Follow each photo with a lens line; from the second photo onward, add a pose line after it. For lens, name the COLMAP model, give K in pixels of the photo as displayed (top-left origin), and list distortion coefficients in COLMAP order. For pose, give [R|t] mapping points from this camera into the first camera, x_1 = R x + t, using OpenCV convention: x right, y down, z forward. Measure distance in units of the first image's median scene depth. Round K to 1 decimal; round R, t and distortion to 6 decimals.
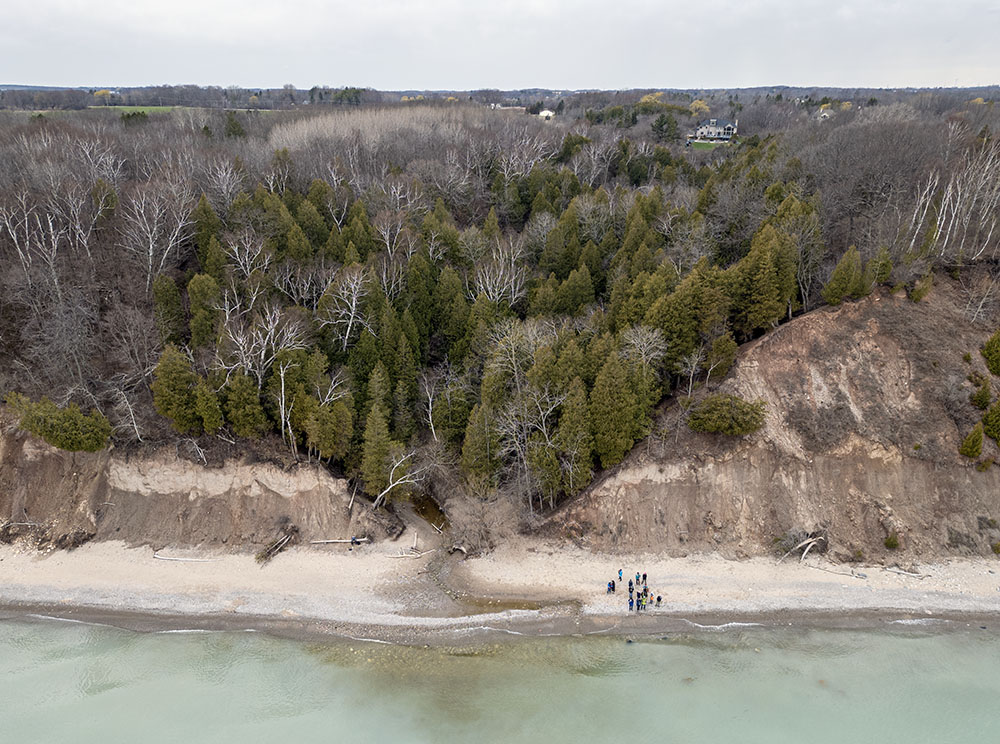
lens RADIAL K [[699.0, 0, 499.4], [0, 699.0, 371.6], [0, 0, 1]] dist [0.006334, -0.004323]
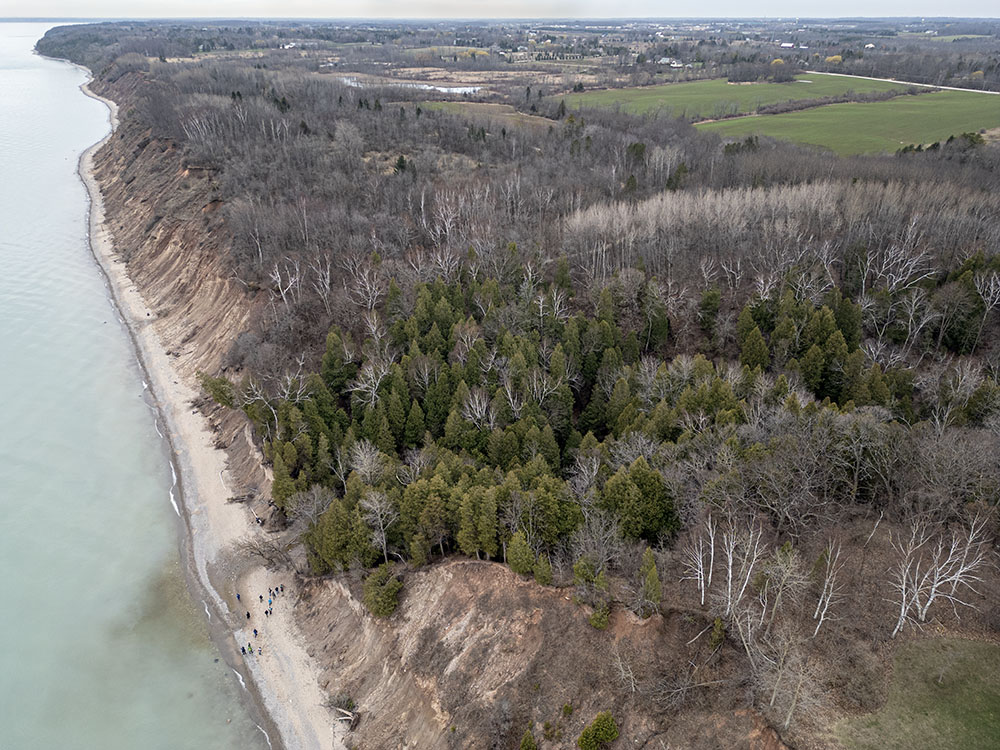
lens RADIAL K [[699.0, 0, 499.5], [0, 699.0, 375.0], [0, 0, 1]] dist [0.006334, -0.004323]
pose [[0.555174, 0.376901, -0.741436, 1.197835], [-0.316906, 0.920046, 0.230402, -0.632350], [0.768995, 0.107052, 0.630228, 0.340084]]
